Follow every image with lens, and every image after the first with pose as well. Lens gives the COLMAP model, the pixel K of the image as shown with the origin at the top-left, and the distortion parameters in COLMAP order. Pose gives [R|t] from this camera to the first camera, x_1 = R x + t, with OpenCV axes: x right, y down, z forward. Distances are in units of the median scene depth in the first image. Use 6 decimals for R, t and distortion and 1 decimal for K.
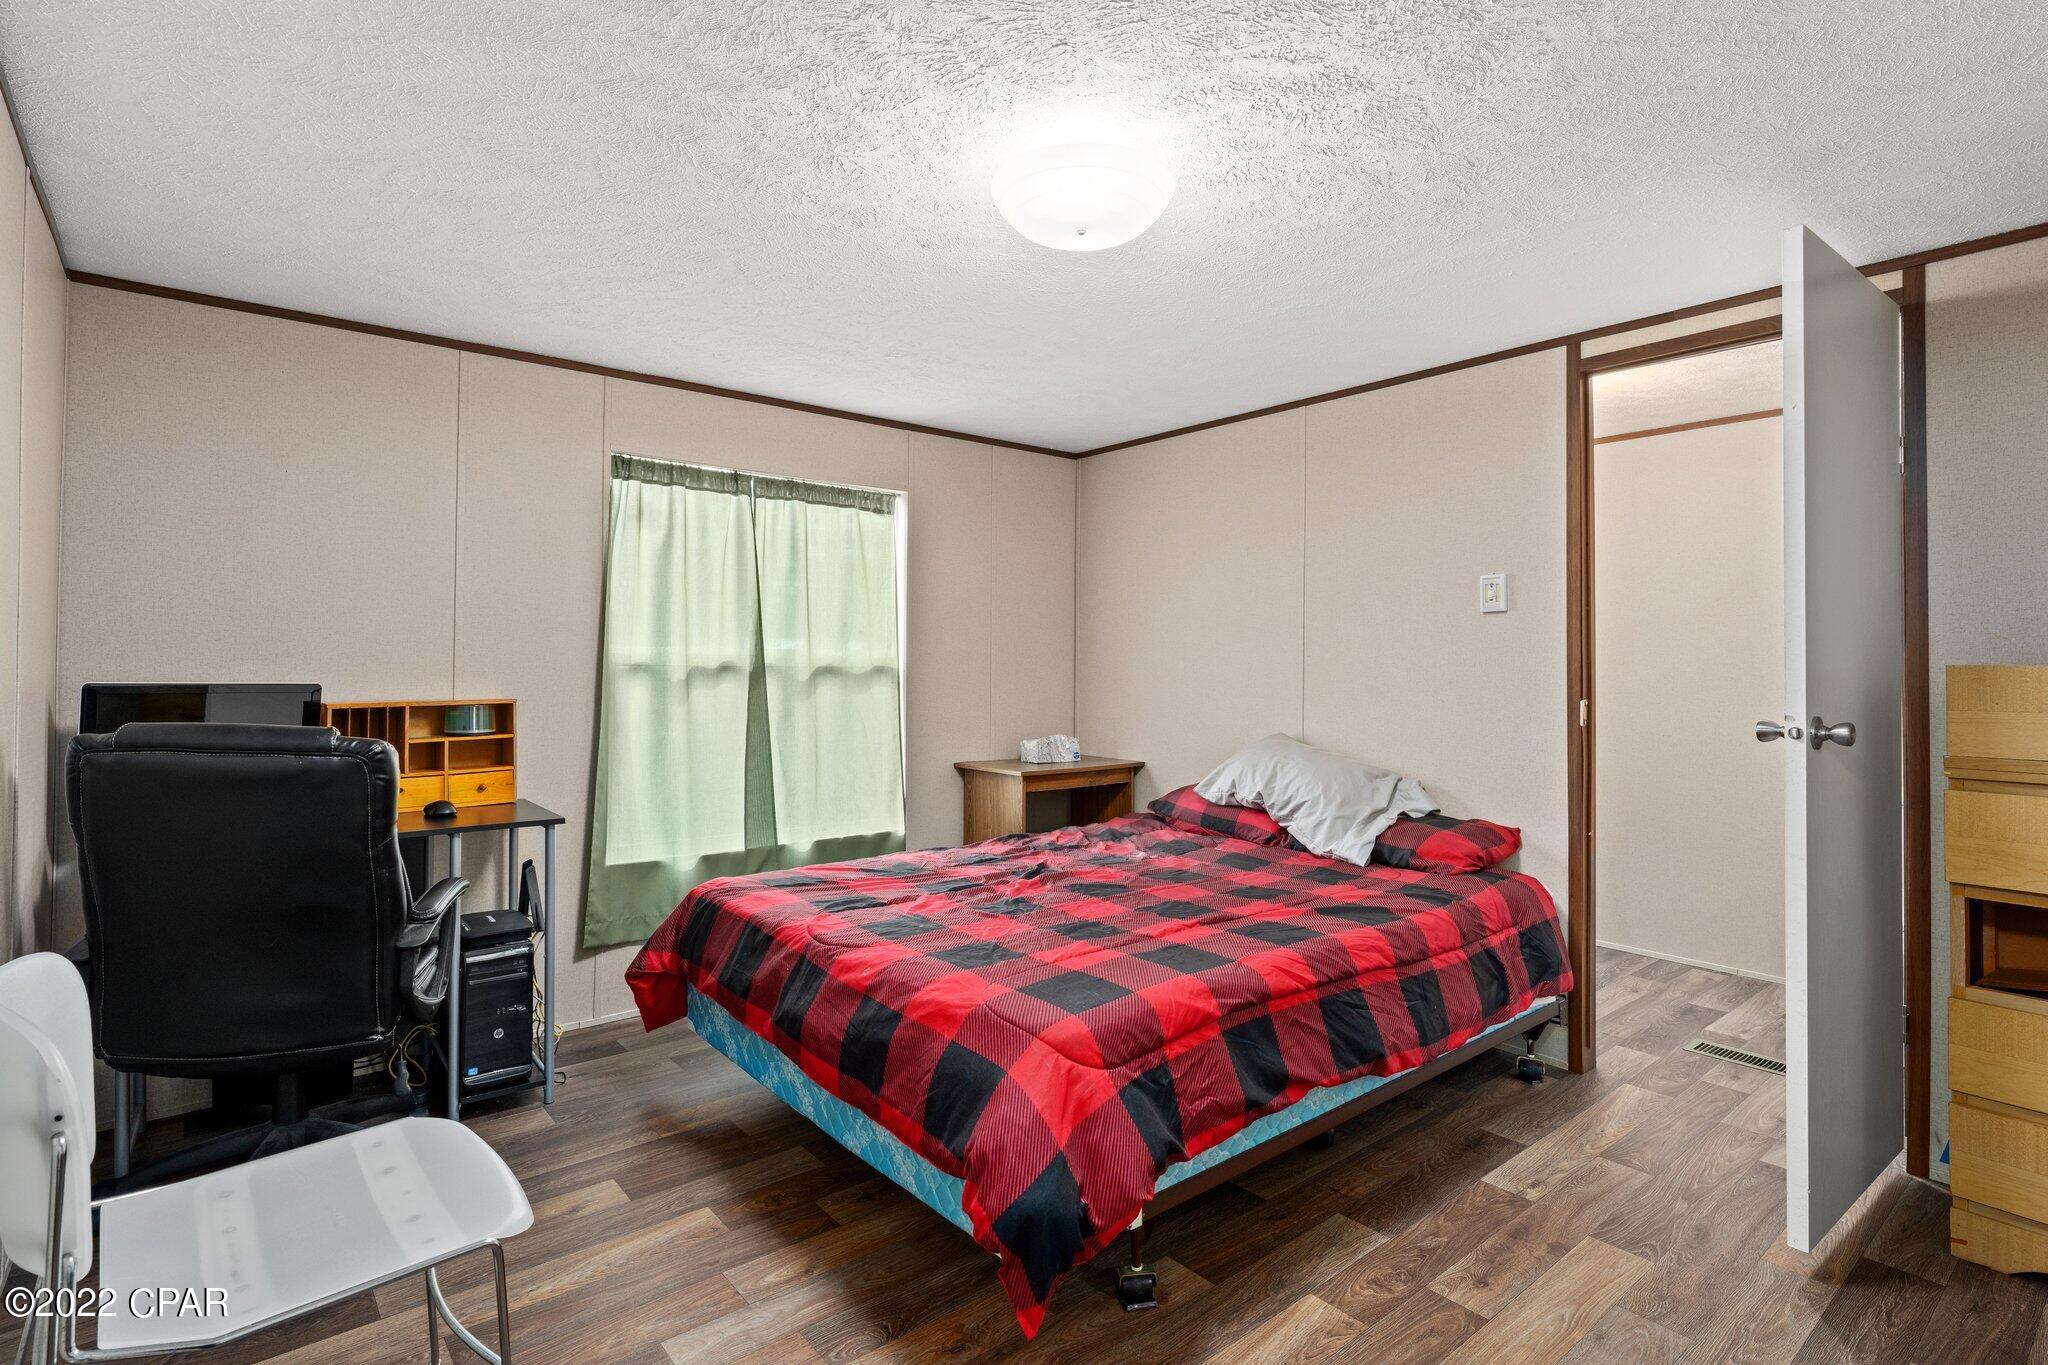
lens RADIAL K [[991.7, 0, 1025.8], [0, 991.7, 671.7], [0, 0, 1]] dist [-0.001325, -0.000154]
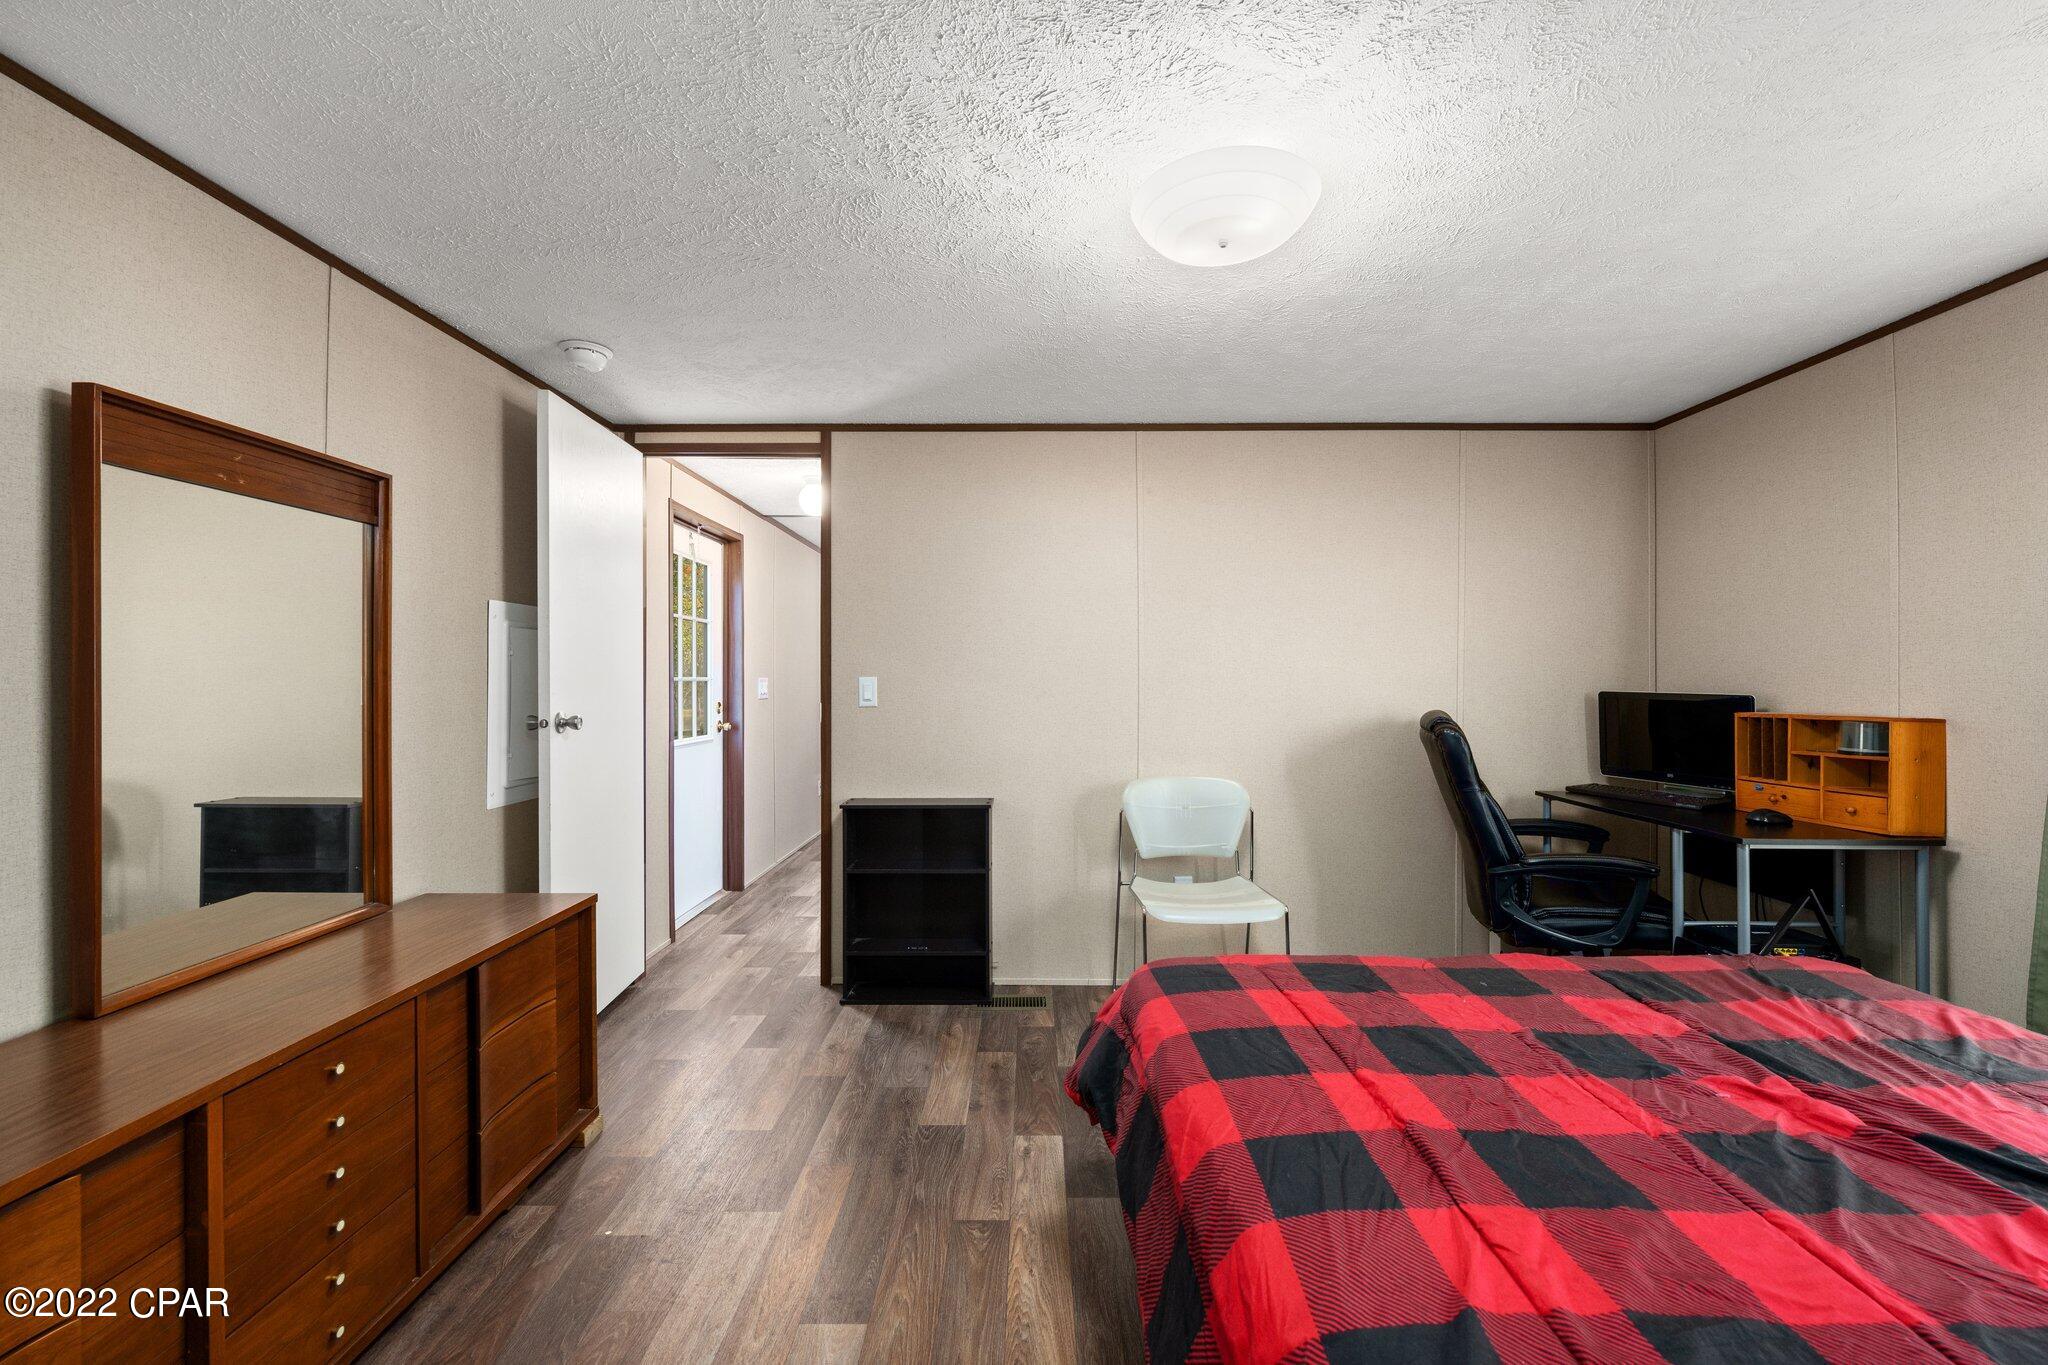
lens RADIAL K [[822.2, 0, 1024.0], [0, 822.2, 682.5], [0, 0, 1]] dist [0.000034, -0.000001]
pose [[-0.641794, -0.009364, -0.766820, 1.240026], [-0.008147, 0.999952, -0.005392, 0.009536], [0.766833, 0.002787, -0.641840, 1.612506]]
